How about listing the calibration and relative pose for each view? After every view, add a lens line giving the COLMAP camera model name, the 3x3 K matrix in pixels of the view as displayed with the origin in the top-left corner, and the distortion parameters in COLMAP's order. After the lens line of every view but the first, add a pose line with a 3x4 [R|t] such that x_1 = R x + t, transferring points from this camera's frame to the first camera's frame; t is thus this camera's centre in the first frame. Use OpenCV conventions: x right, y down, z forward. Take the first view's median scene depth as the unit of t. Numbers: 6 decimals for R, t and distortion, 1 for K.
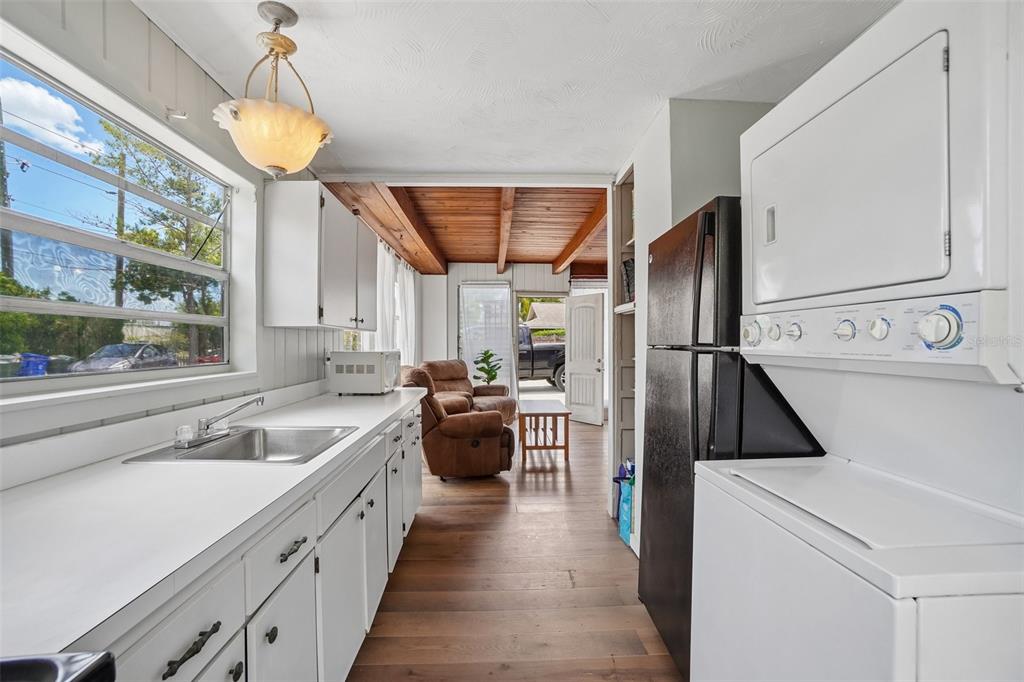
lens RADIAL K [[456.8, 0, 513.5], [0, 456.8, 344.7], [0, 0, 1]] dist [-0.000021, 0.000107]
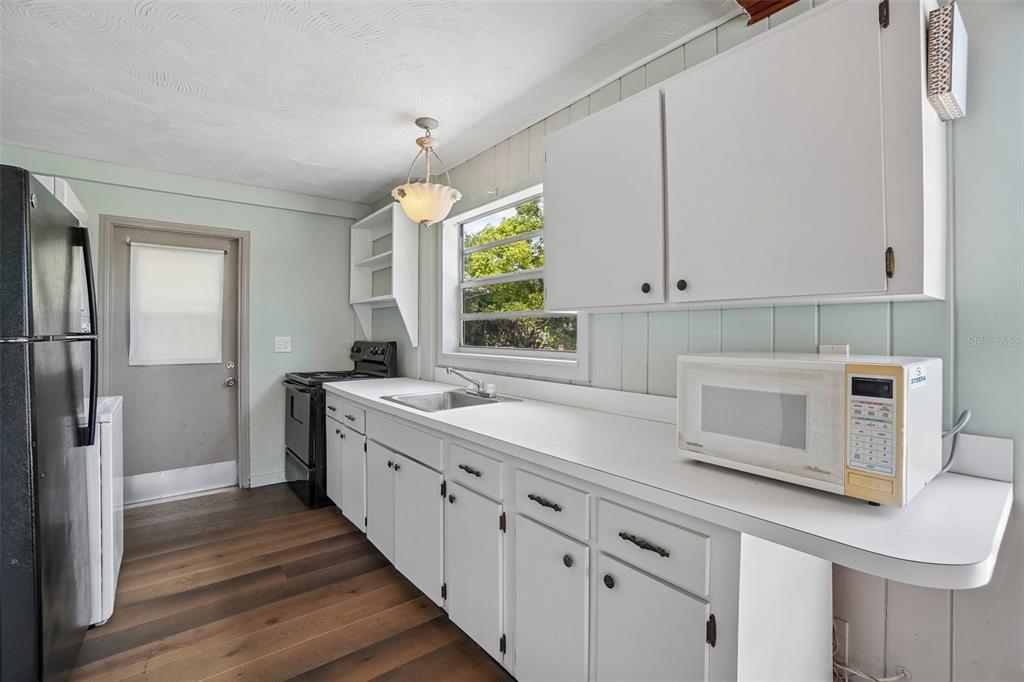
lens RADIAL K [[457.7, 0, 504.6], [0, 457.7, 331.5], [0, 0, 1]] dist [0.000457, 0.000371]
pose [[-0.823236, -0.000696, -0.567699, 0.155652], [-0.002156, 0.999996, 0.001900, -0.009821], [0.567695, 0.002788, -0.823234, 2.358908]]
